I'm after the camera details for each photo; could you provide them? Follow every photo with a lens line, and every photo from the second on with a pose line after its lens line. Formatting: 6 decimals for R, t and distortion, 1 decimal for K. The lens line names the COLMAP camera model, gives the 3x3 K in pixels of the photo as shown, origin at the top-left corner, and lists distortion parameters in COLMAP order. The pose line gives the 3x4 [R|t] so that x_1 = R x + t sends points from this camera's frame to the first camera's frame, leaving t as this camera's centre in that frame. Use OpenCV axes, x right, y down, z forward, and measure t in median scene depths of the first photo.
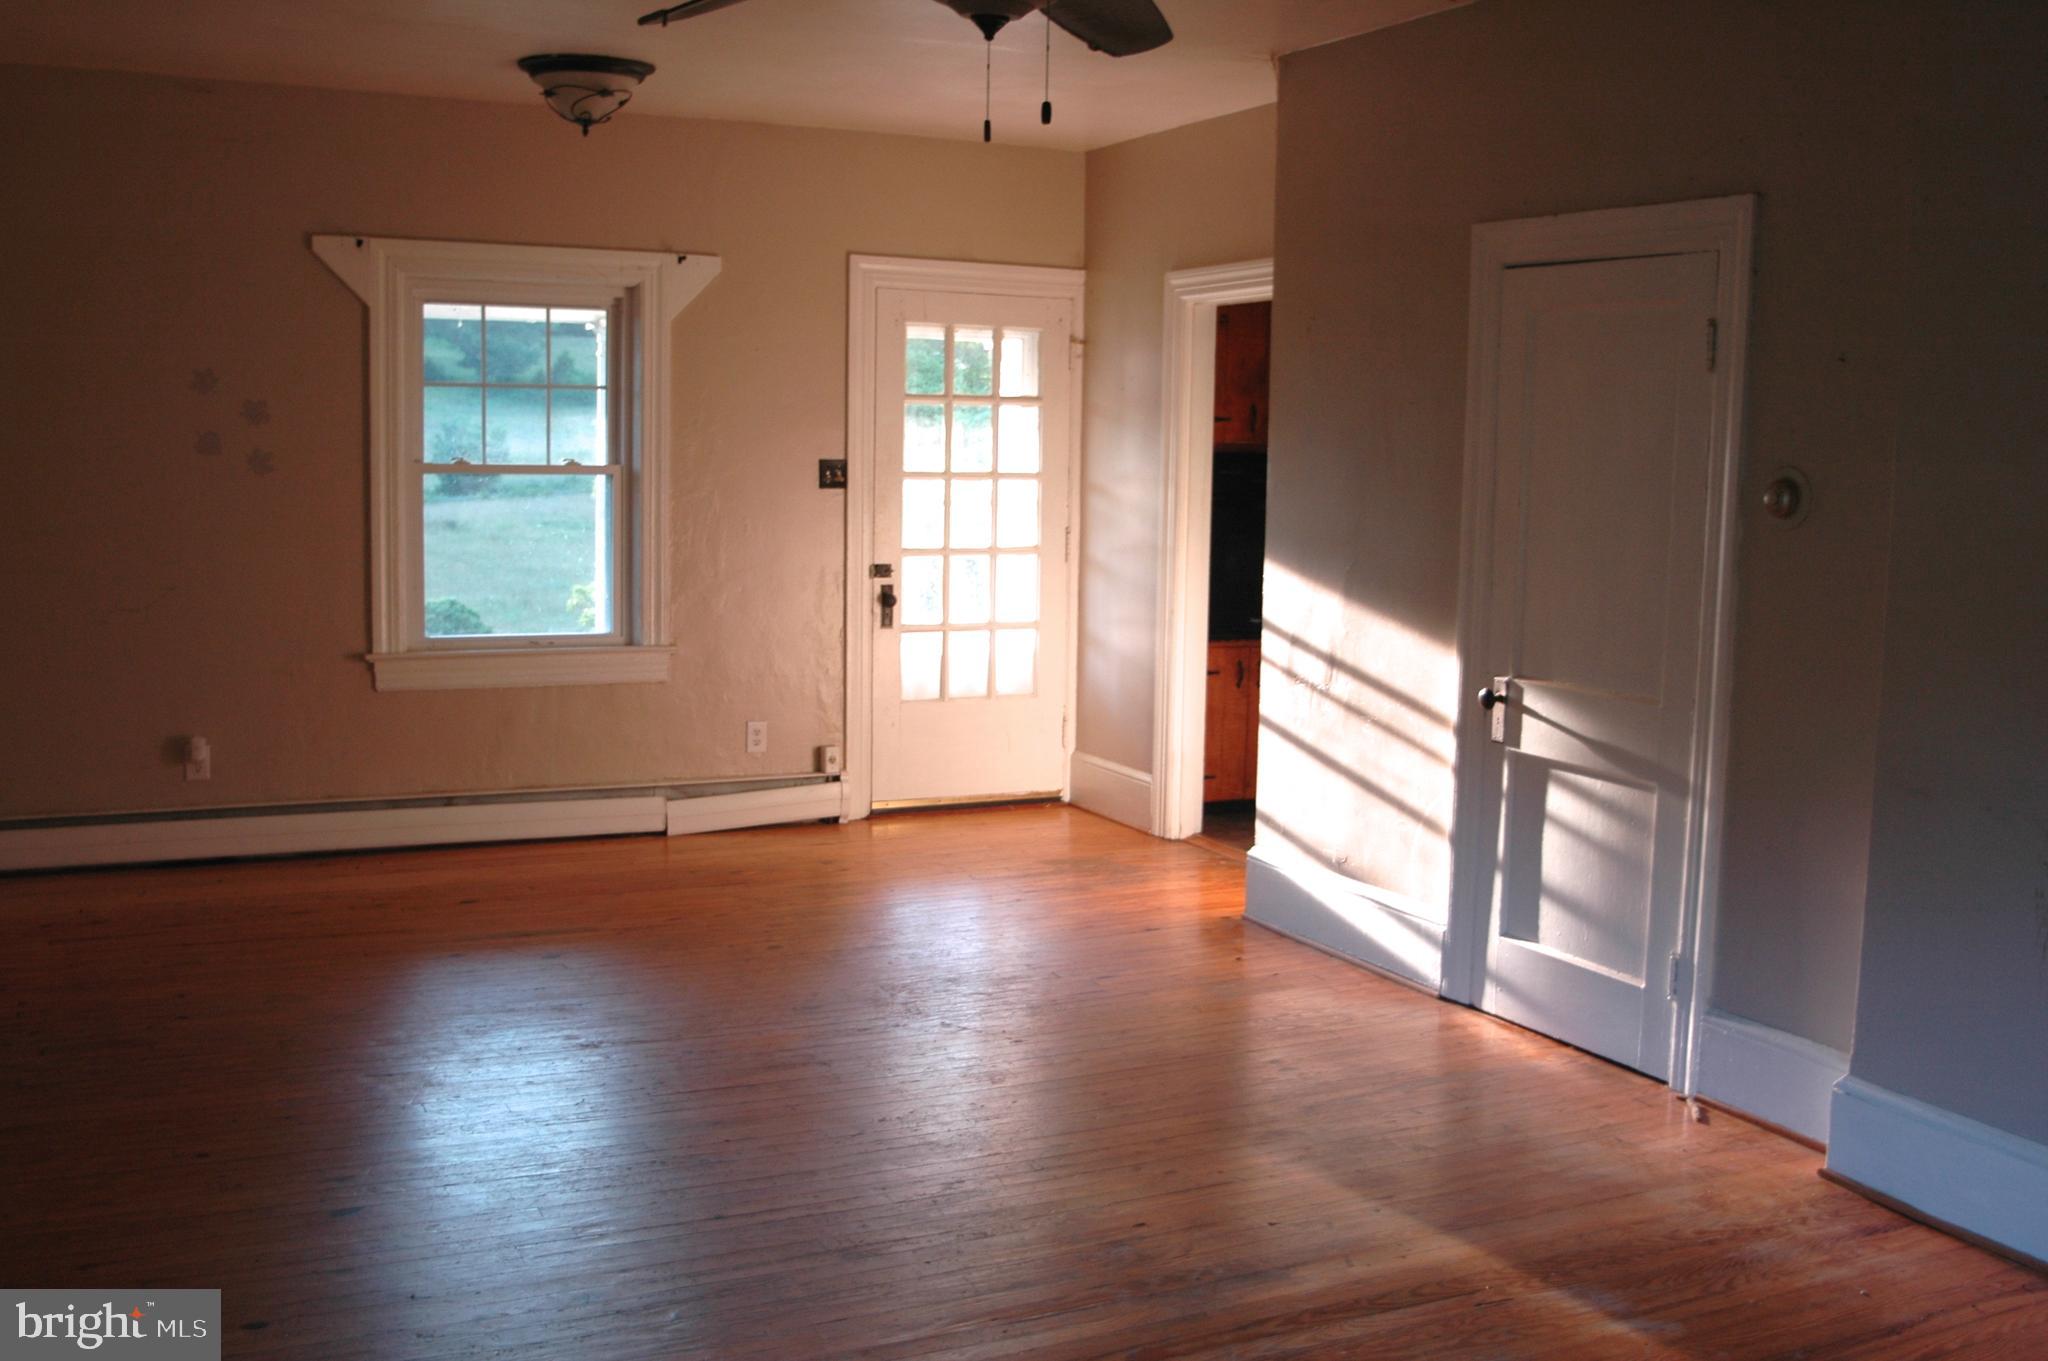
lens RADIAL K [[2030.9, 0, 1024.0], [0, 2030.9, 680.5], [0, 0, 1]] dist [-0.104453, 0.047509]
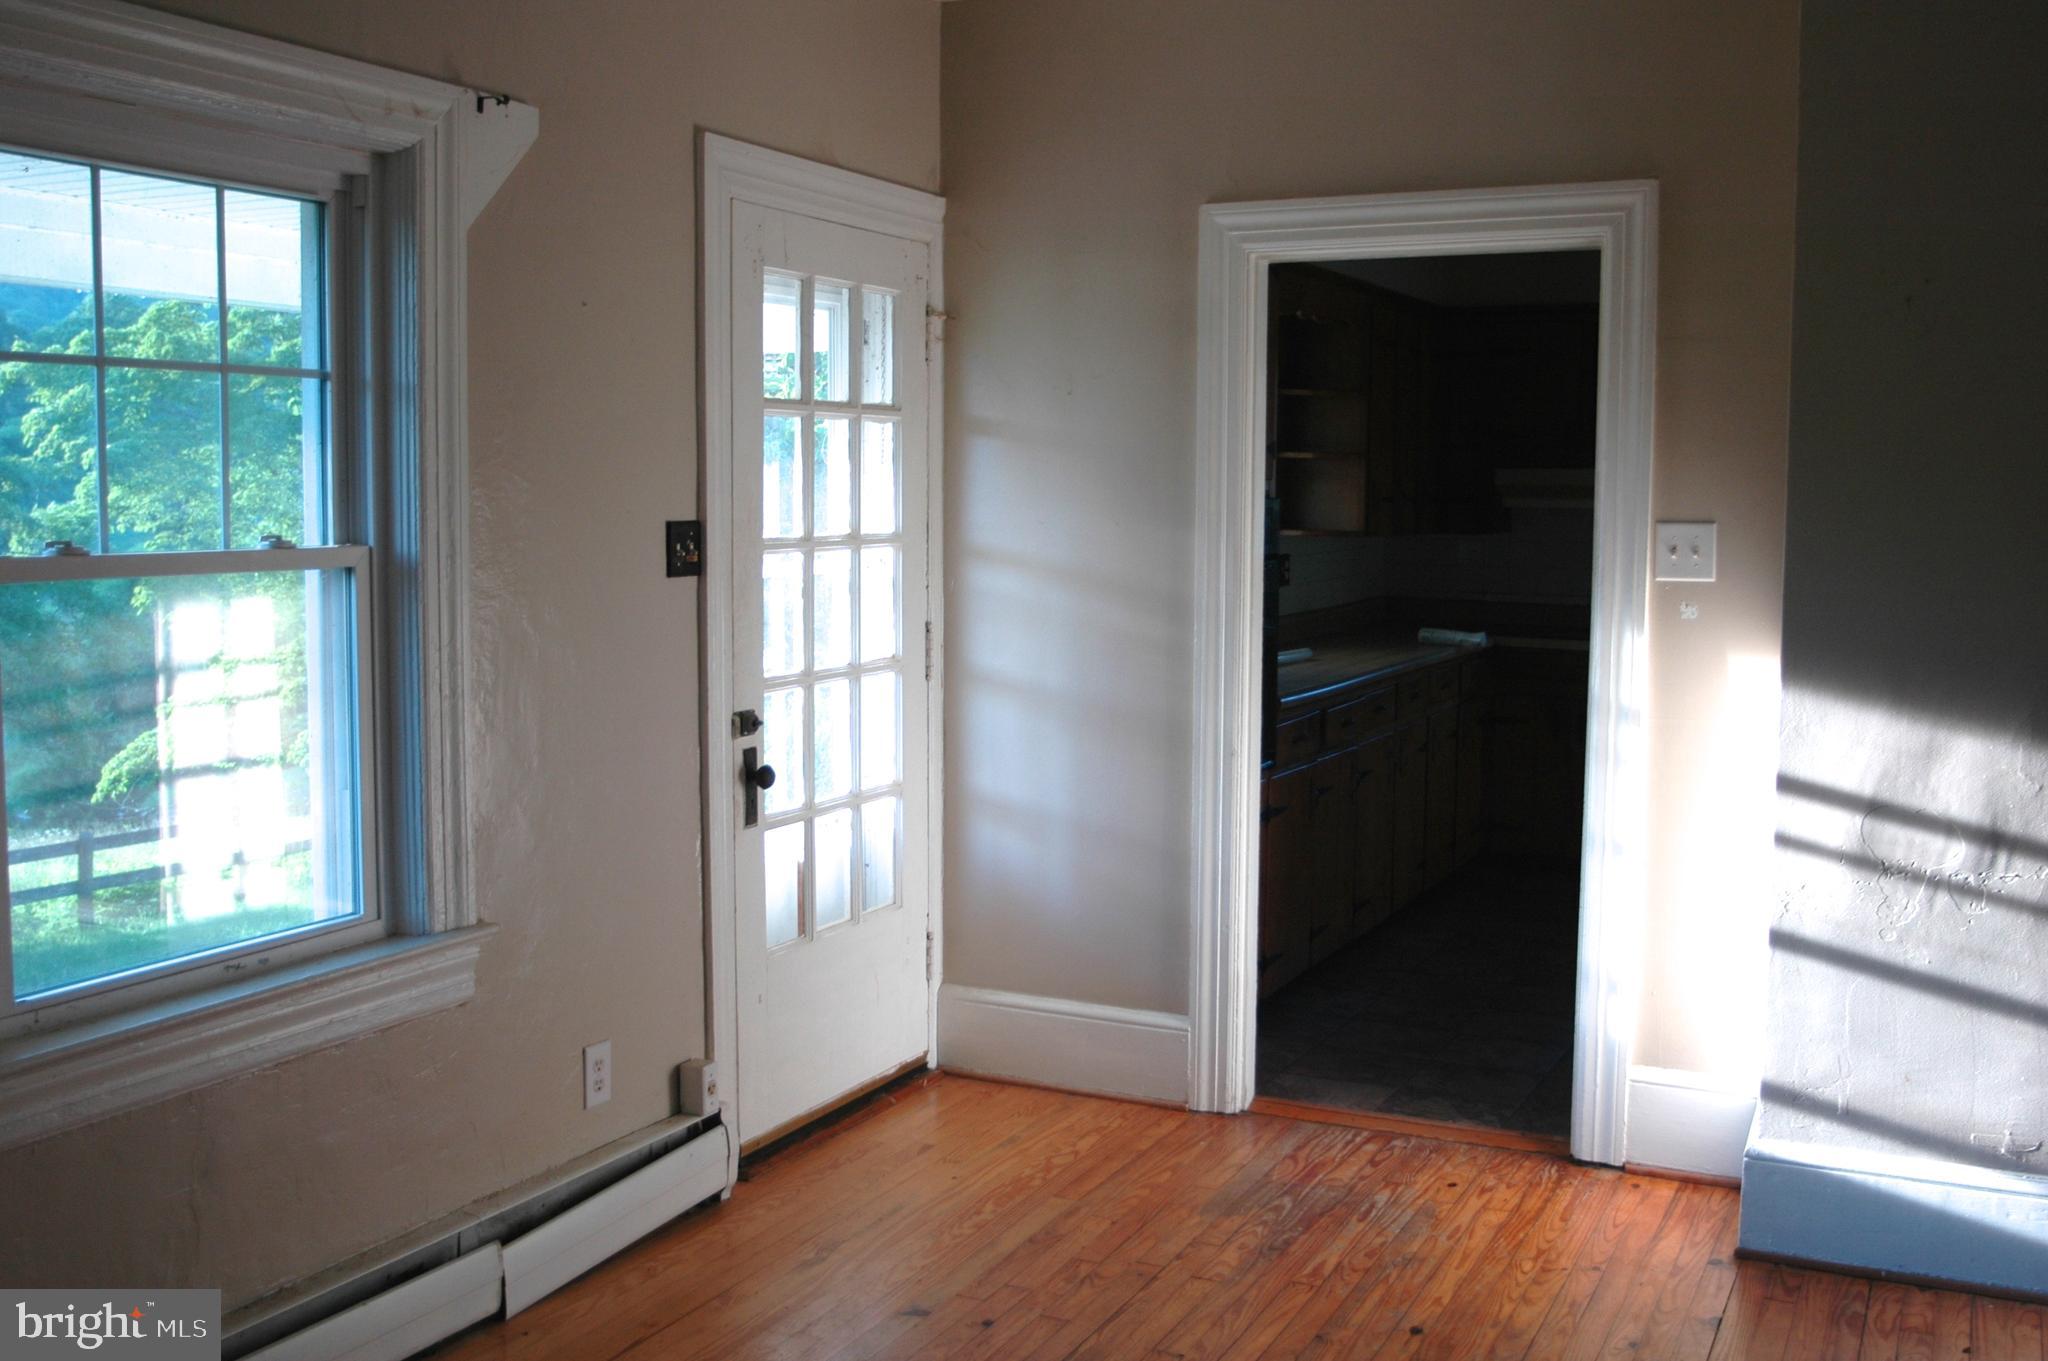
lens RADIAL K [[2030.9, 0, 1024.0], [0, 2030.9, 680.5], [0, 0, 1]] dist [-0.104453, 0.047509]
pose [[0.790528, -0.072160, 0.608160, -0.341832], [0.078038, 0.996808, 0.016834, -0.069315], [-0.607434, 0.034152, 0.793636, 0.528948]]
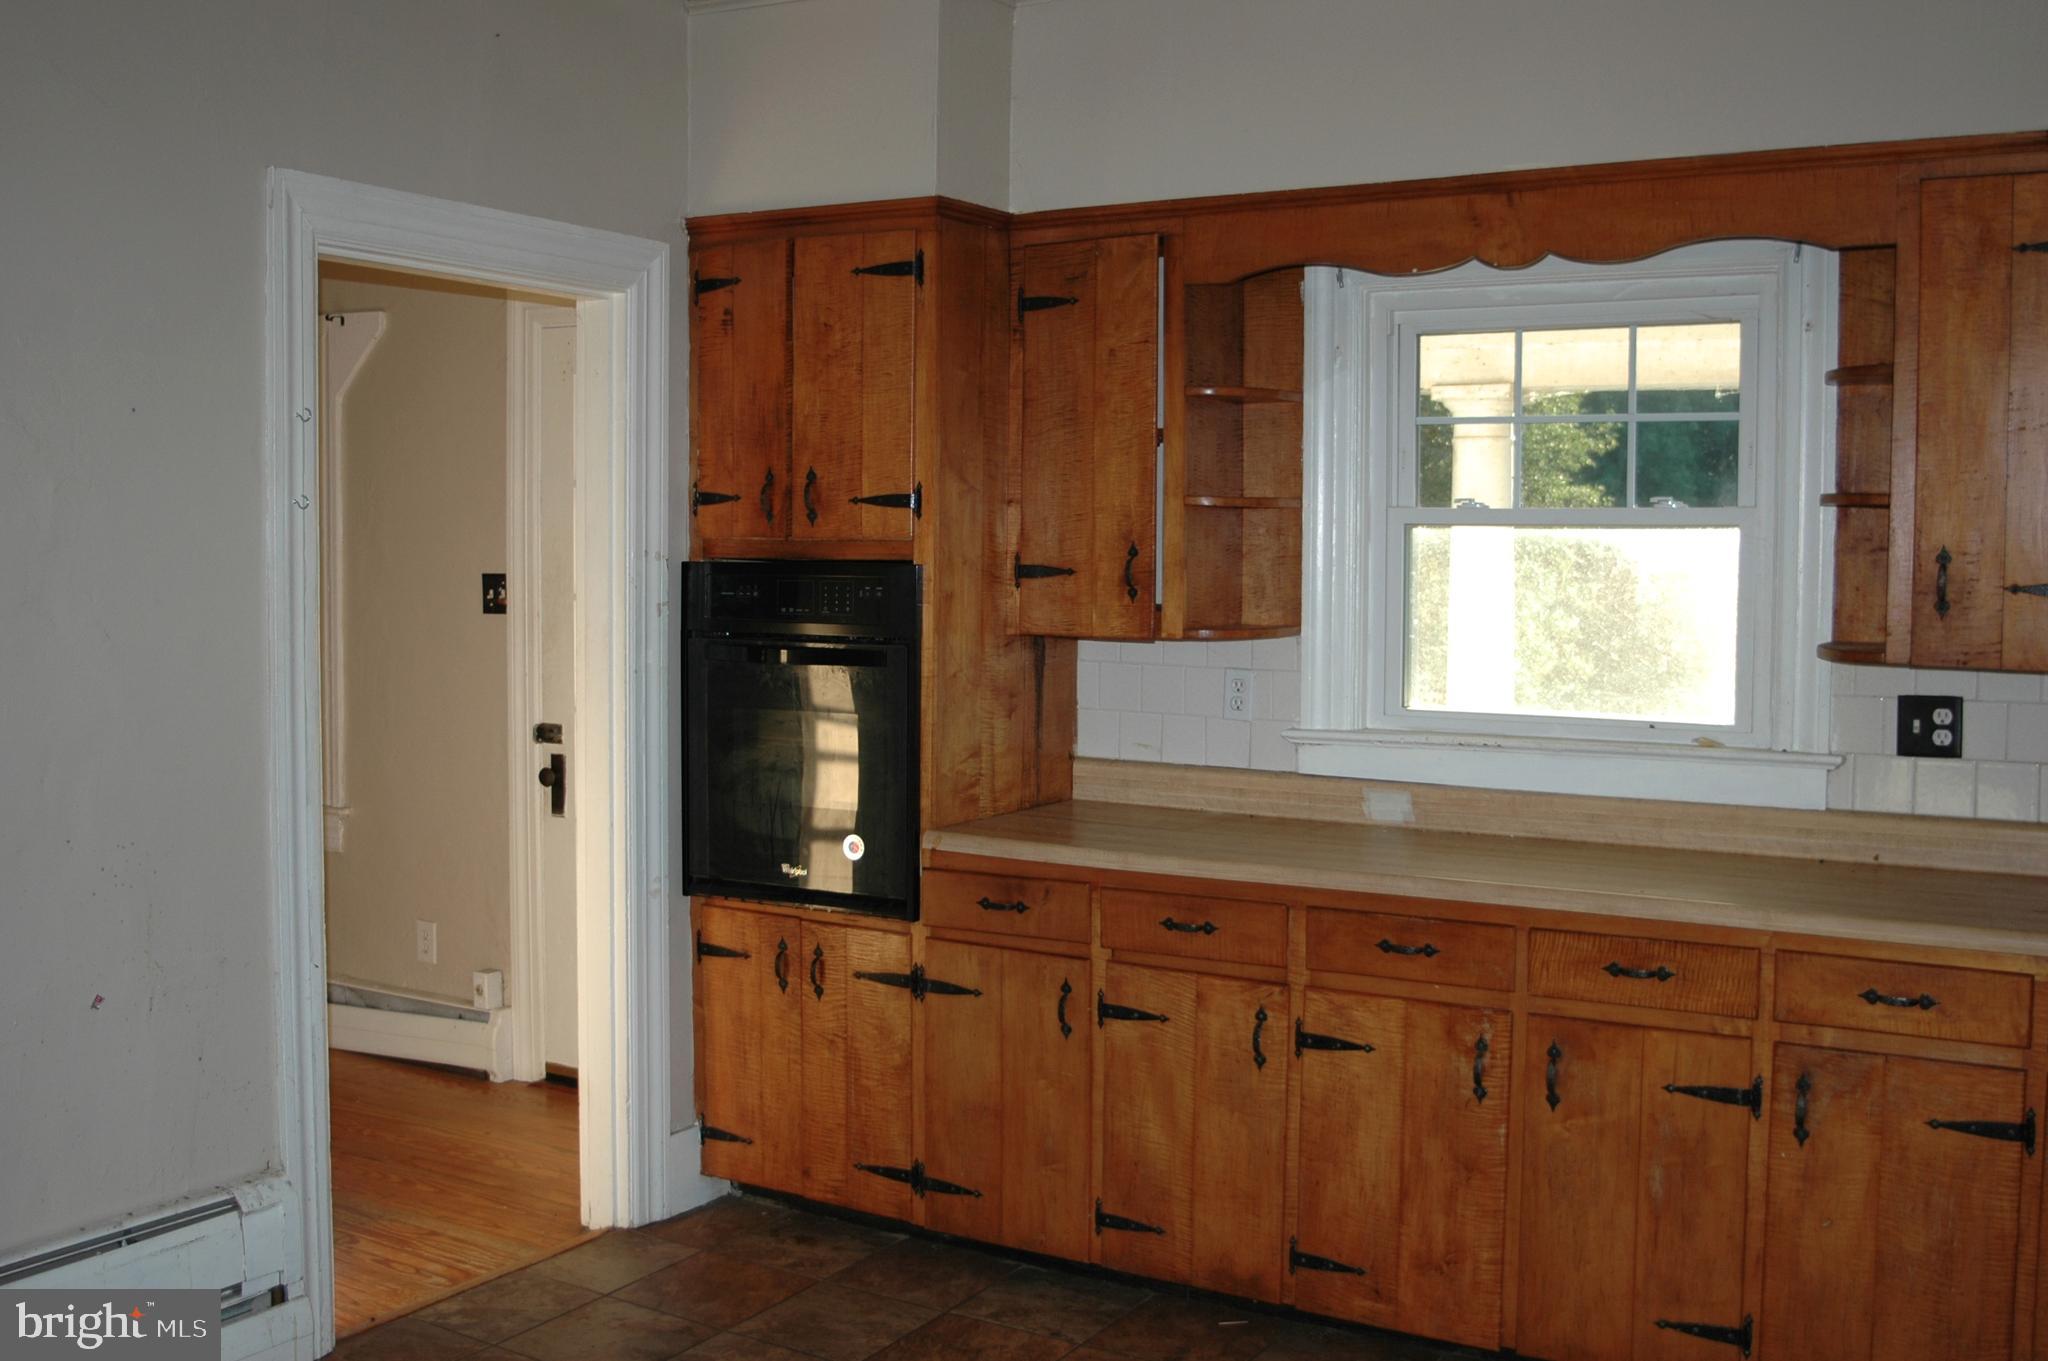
lens RADIAL K [[2030.9, 0, 1024.0], [0, 2030.9, 680.5], [0, 0, 1]] dist [-0.104453, 0.047509]
pose [[0.536638, 0.039205, -0.842901, 0.603028], [-0.095187, 0.995357, -0.014306, -0.078334], [0.838427, 0.087910, 0.537878, 0.768414]]
